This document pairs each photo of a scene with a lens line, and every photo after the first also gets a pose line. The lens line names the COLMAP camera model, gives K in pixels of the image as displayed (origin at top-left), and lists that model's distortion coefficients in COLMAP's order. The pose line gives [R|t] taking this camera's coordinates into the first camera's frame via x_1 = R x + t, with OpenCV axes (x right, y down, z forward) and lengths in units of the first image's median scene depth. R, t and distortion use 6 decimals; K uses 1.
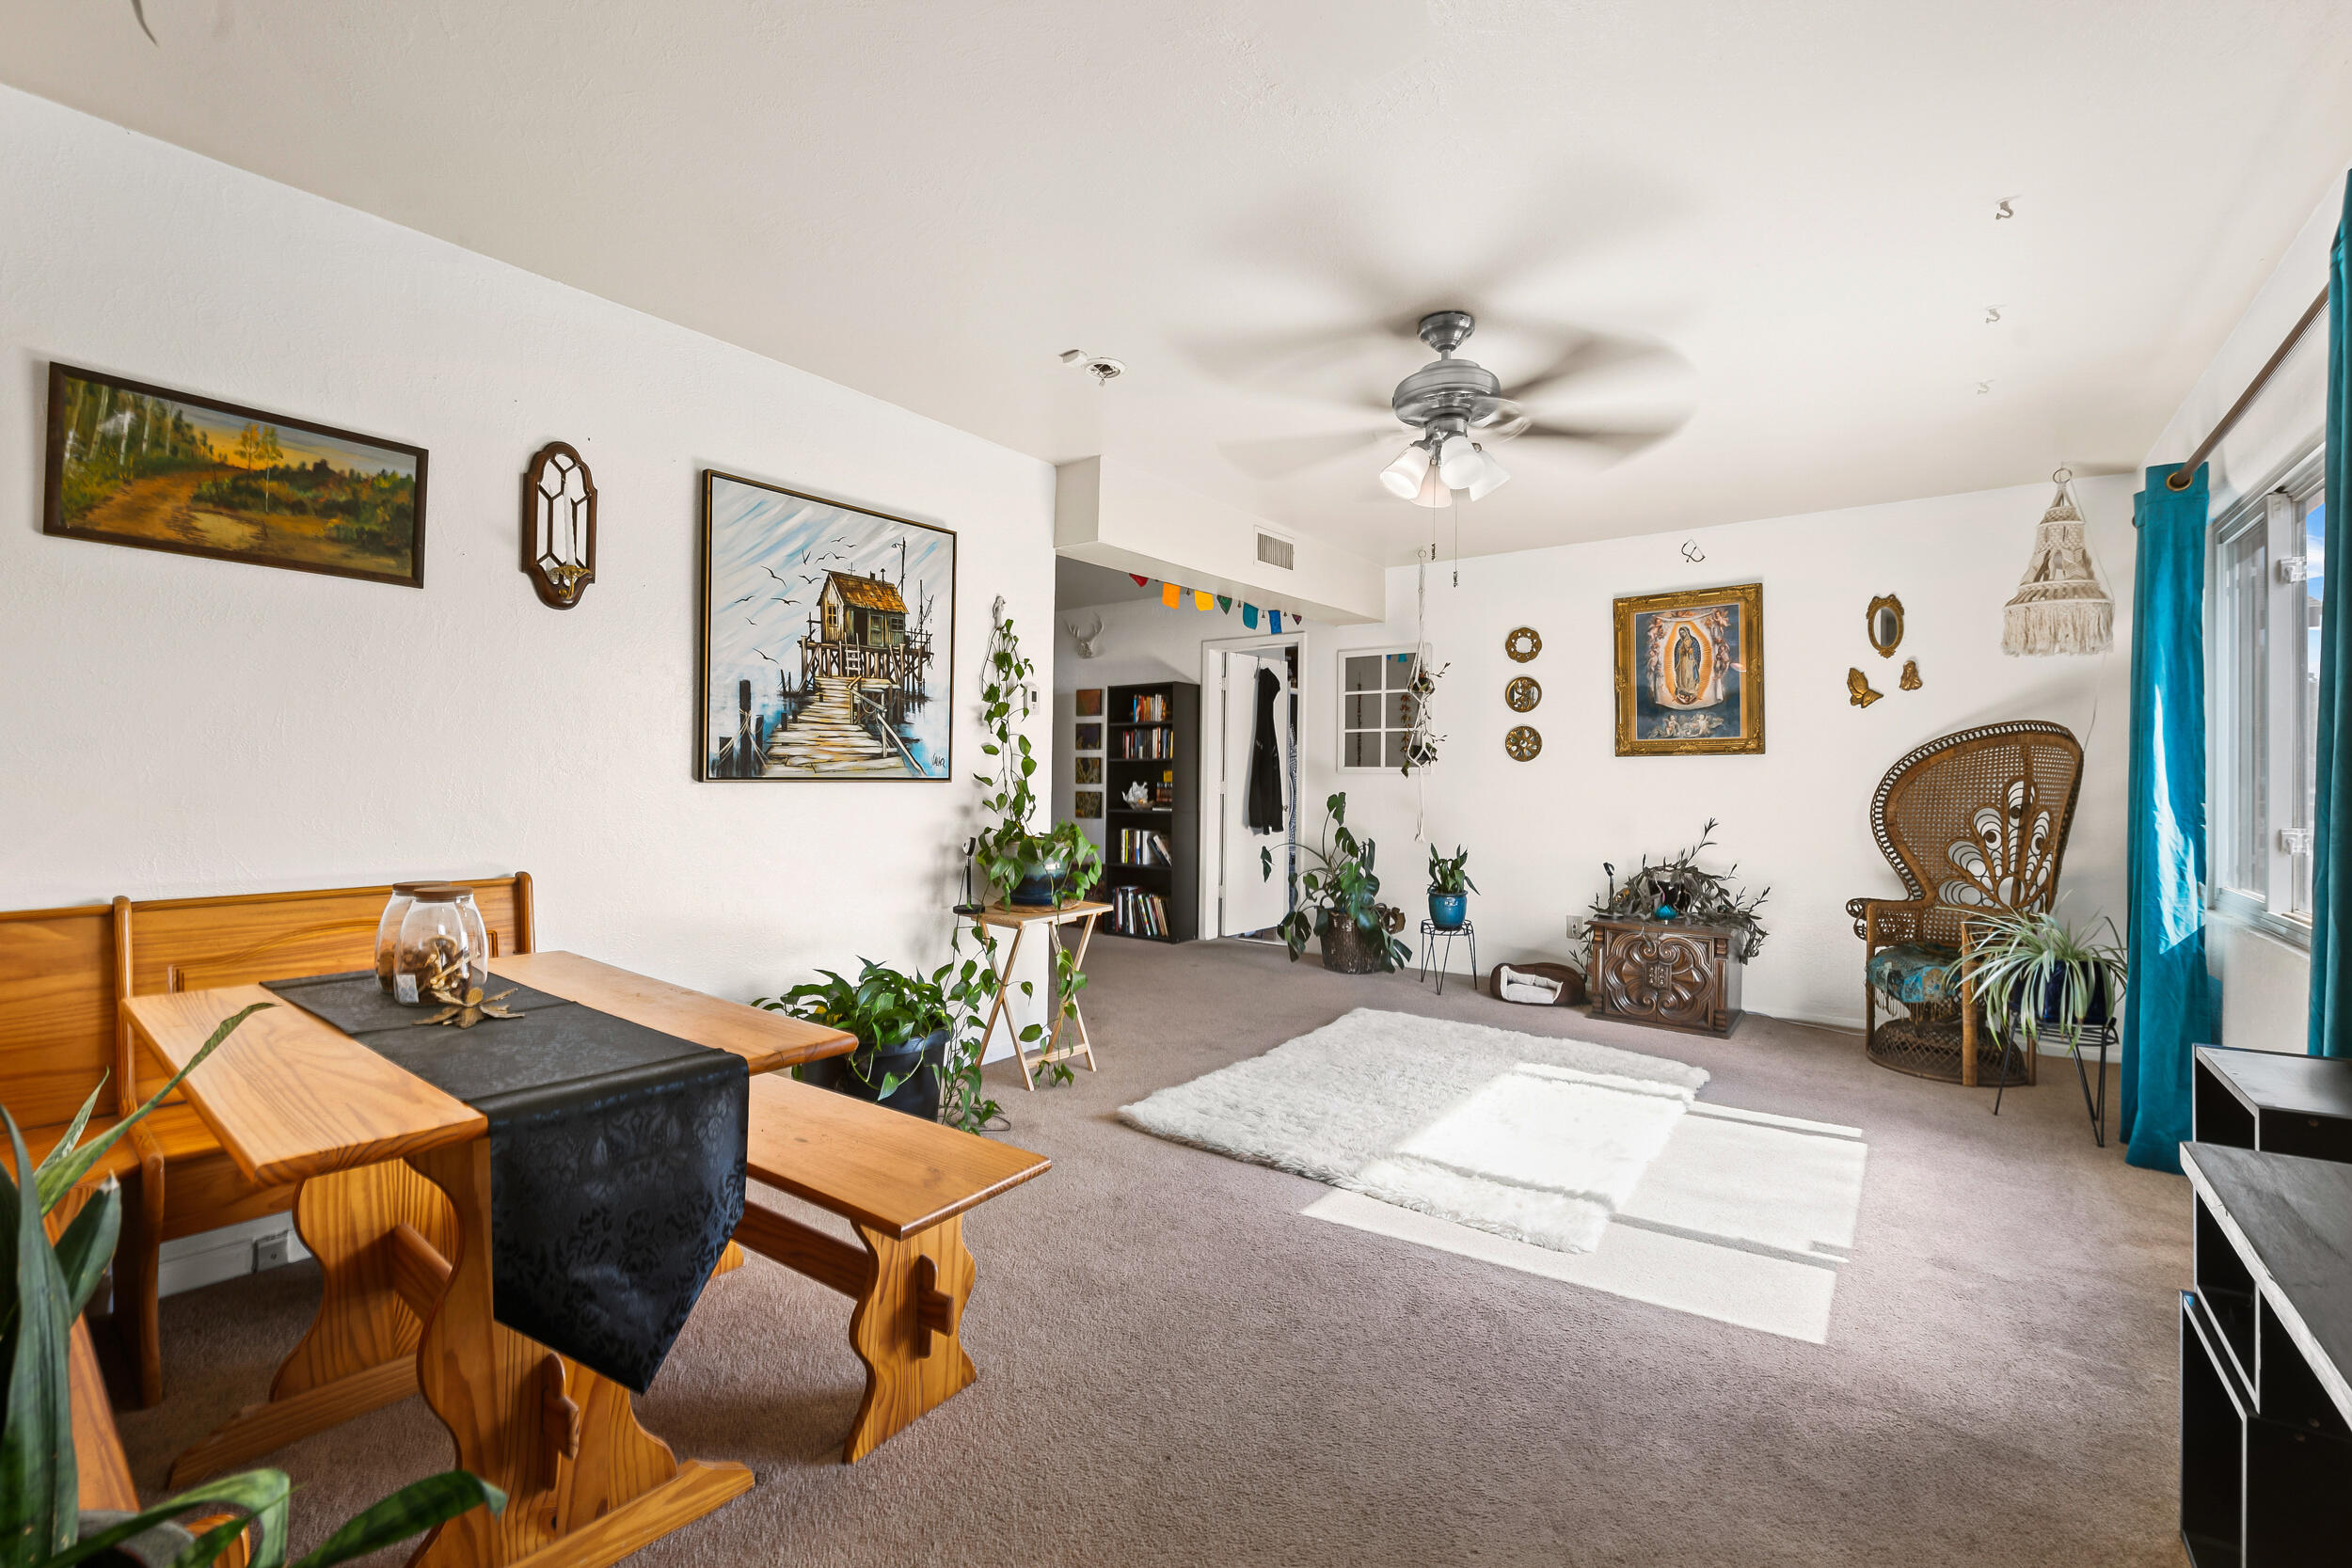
lens RADIAL K [[1008.0, 0, 1187.4], [0, 1008.0, 776.7], [0, 0, 1]] dist [-0.002955, -0.001026]
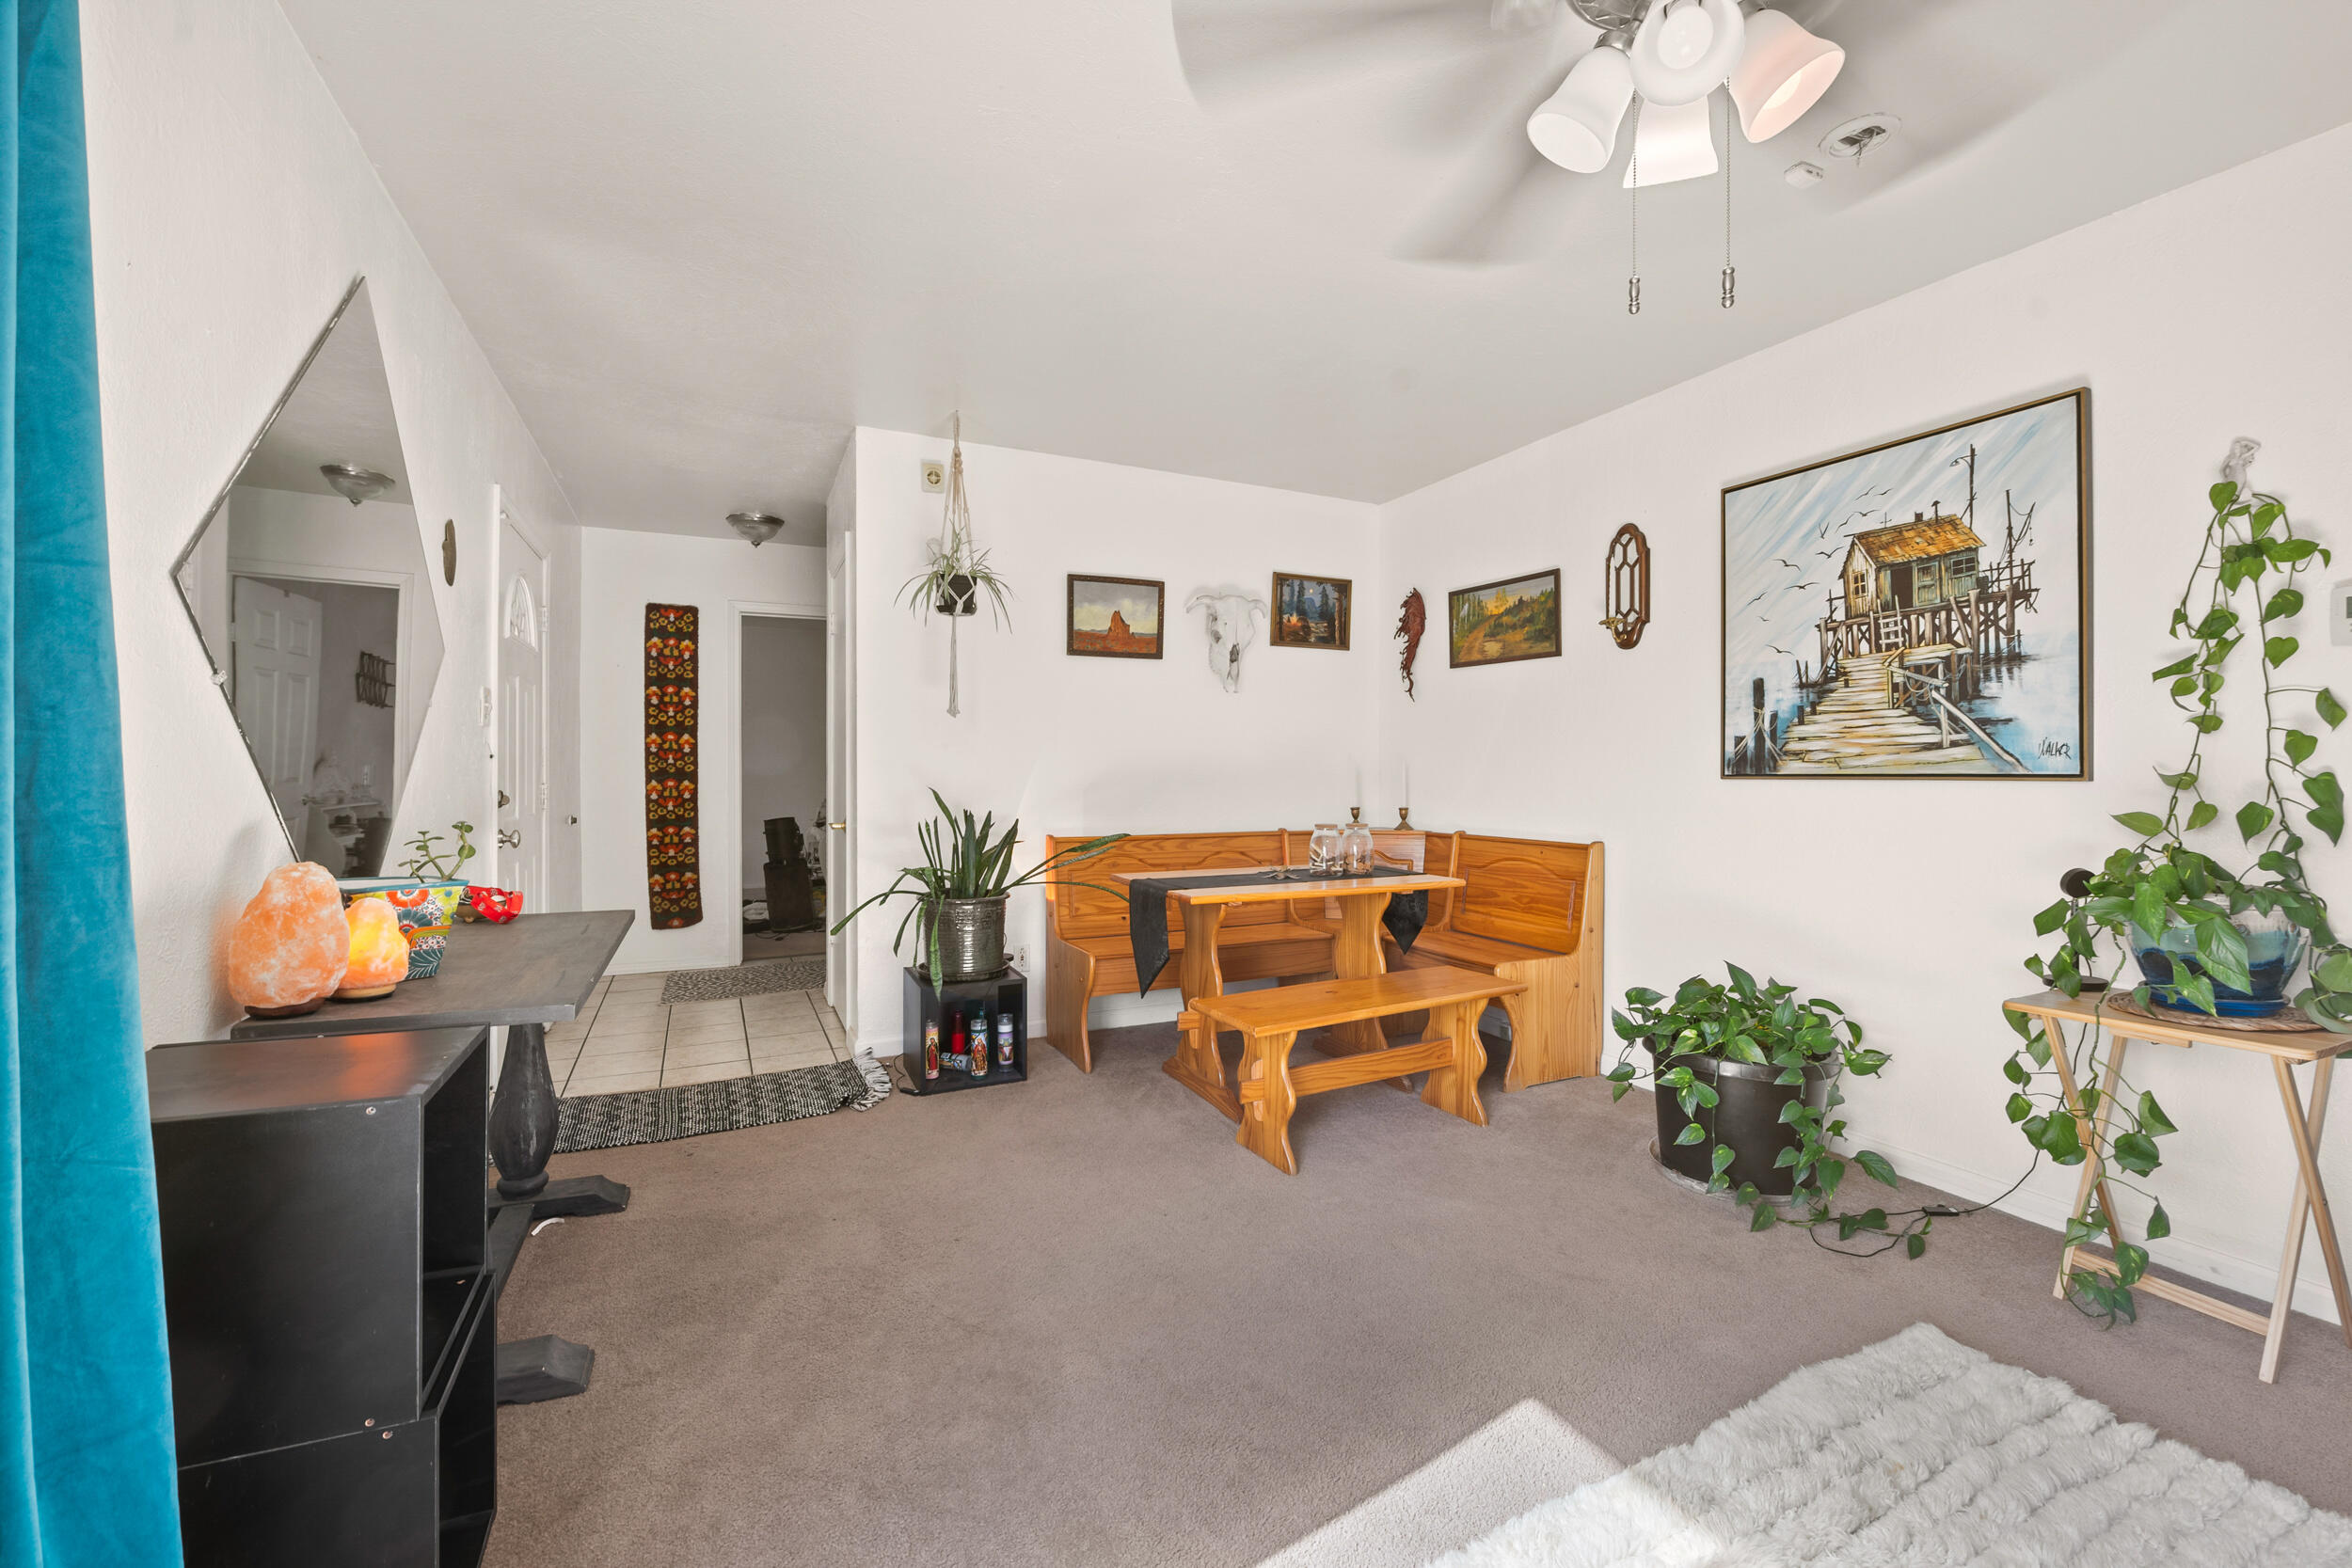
lens RADIAL K [[973.6, 0, 1174.0], [0, 973.6, 774.7], [0, 0, 1]] dist [-0.007096, -0.000223]
pose [[-0.469453, -0.004956, -0.882943, 0.650192], [-0.000244, 0.999985, -0.005484, 0.005856], [0.882957, -0.002359, -0.469447, 0.877644]]
